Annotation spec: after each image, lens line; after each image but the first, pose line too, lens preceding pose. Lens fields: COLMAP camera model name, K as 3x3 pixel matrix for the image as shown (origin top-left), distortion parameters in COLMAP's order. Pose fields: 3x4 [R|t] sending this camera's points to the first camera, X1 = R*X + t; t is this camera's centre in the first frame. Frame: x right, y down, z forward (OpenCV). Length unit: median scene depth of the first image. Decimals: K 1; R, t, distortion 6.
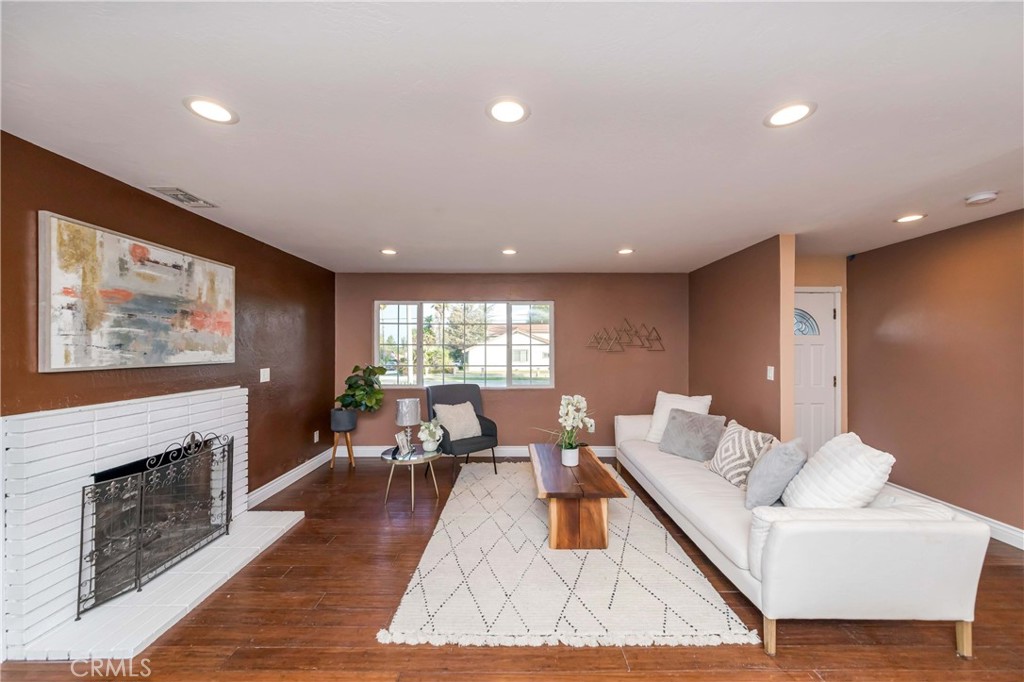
lens RADIAL K [[371.4, 0, 512.0], [0, 371.4, 341.0], [0, 0, 1]] dist [-0.001004, 0.000058]
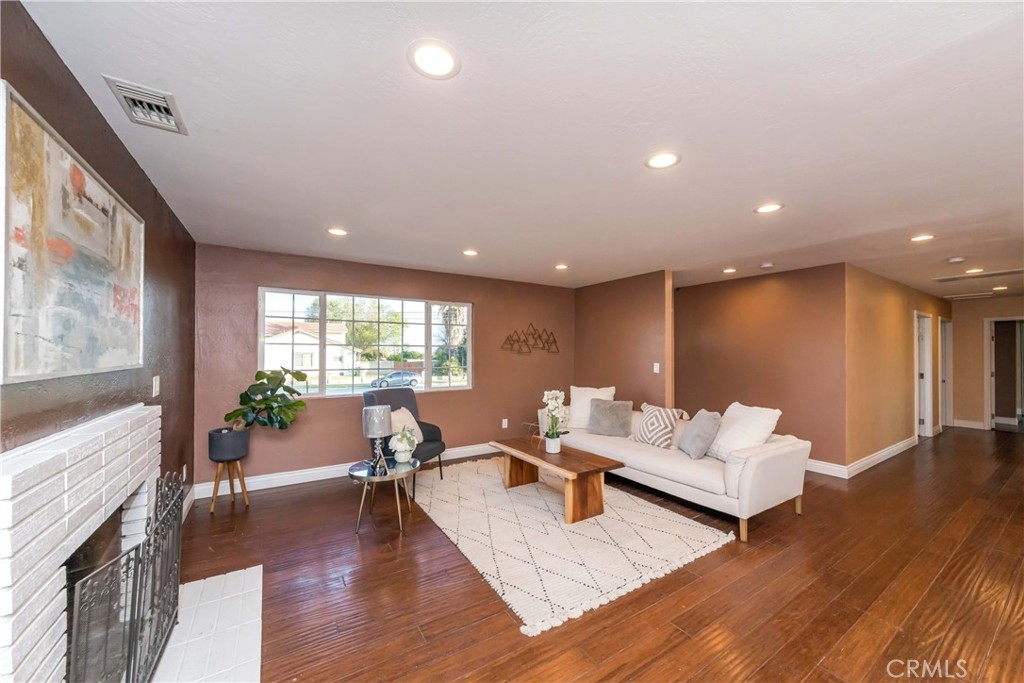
lens RADIAL K [[377.8, 0, 512.3], [0, 377.8, 344.9], [0, 0, 1]] dist [-0.000721, 0.000196]
pose [[0.846275, 0.012477, 0.532601, -0.630859], [-0.013891, 0.999903, -0.001352, 0.012167], [-0.532566, -0.006254, 0.846366, 0.105782]]
